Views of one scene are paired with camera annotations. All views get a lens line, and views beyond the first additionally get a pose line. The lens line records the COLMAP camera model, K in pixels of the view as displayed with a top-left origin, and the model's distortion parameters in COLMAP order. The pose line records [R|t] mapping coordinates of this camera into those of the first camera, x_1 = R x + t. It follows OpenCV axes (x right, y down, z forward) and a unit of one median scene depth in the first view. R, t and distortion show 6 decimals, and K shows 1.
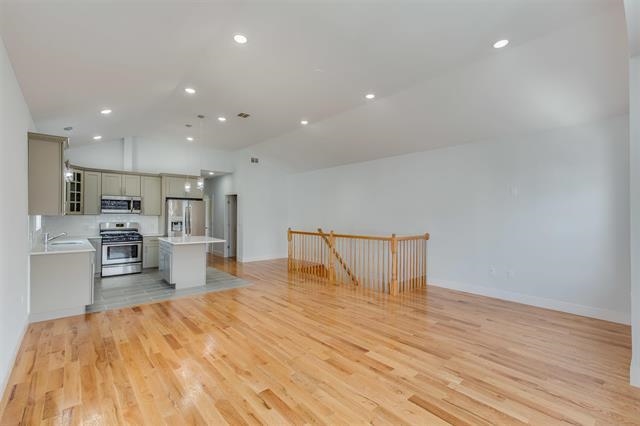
lens RADIAL K [[285.9, 0, 320.0], [0, 285.9, 213.0], [0, 0, 1]] dist [0.012801, 0.000243]
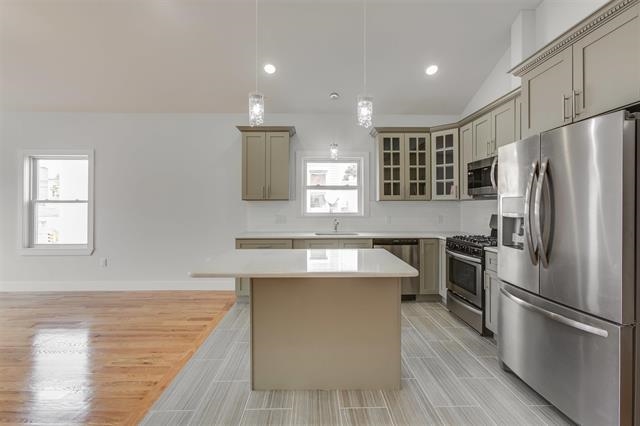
lens RADIAL K [[287.8, 0, 319.0], [0, 287.8, 204.2], [0, 0, 1]] dist [-0.000375, 0.000233]
pose [[-0.639655, -0.010572, -0.768590, -0.157196], [0.003004, 0.999863, -0.016253, 0.024589], [0.768657, -0.012706, -0.639536, 1.137191]]
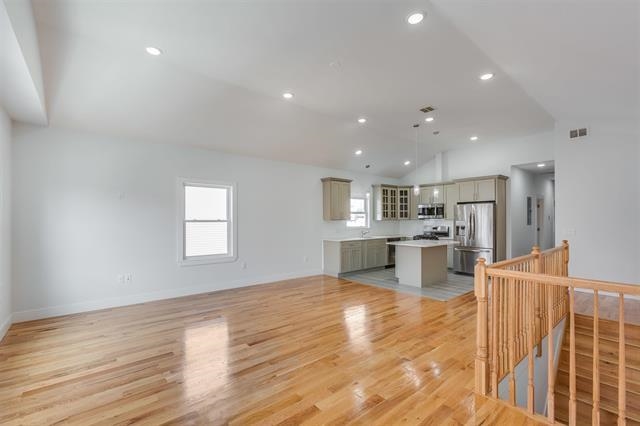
lens RADIAL K [[286.5, 0, 320.0], [0, 286.5, 219.0], [0, 0, 1]] dist [0.001031, 0.000565]
pose [[-0.019558, -0.007383, -0.999781, 0.555939], [0.009876, 0.999923, -0.007577, 0.008512], [0.999760, -0.010022, -0.019483, 0.580257]]
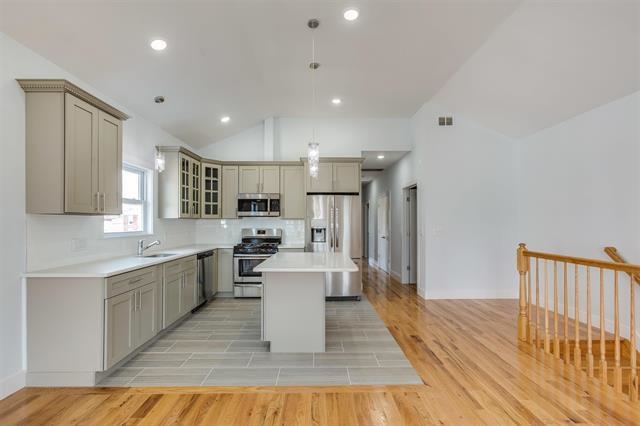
lens RADIAL K [[294.6, 0, 320.1], [0, 294.6, 219.9], [0, 0, 1]] dist [0.000426, 0.000430]
pose [[0.764586, -0.010894, -0.644429, -0.059844], [0.008646, 0.999941, -0.006646, 0.017616], [0.644463, -0.000491, 0.764635, 0.525674]]
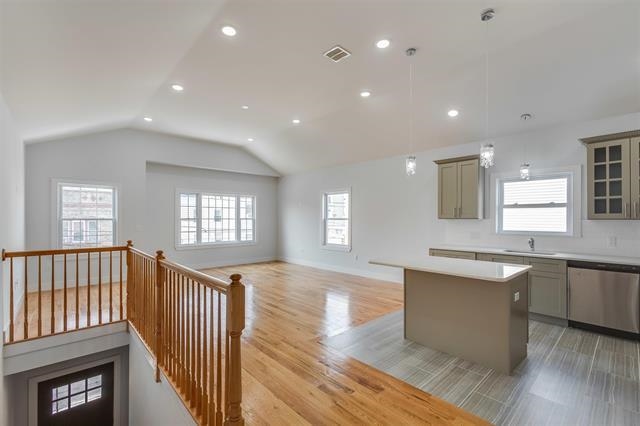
lens RADIAL K [[286.5, 0, 320.0], [0, 286.5, 219.0], [0, 0, 1]] dist [0.001031, 0.000565]
pose [[-0.999411, -0.006800, -0.033633, -0.182841], [-0.006589, 0.999958, -0.006401, 0.012495], [0.033675, -0.006175, -0.999414, 1.383889]]
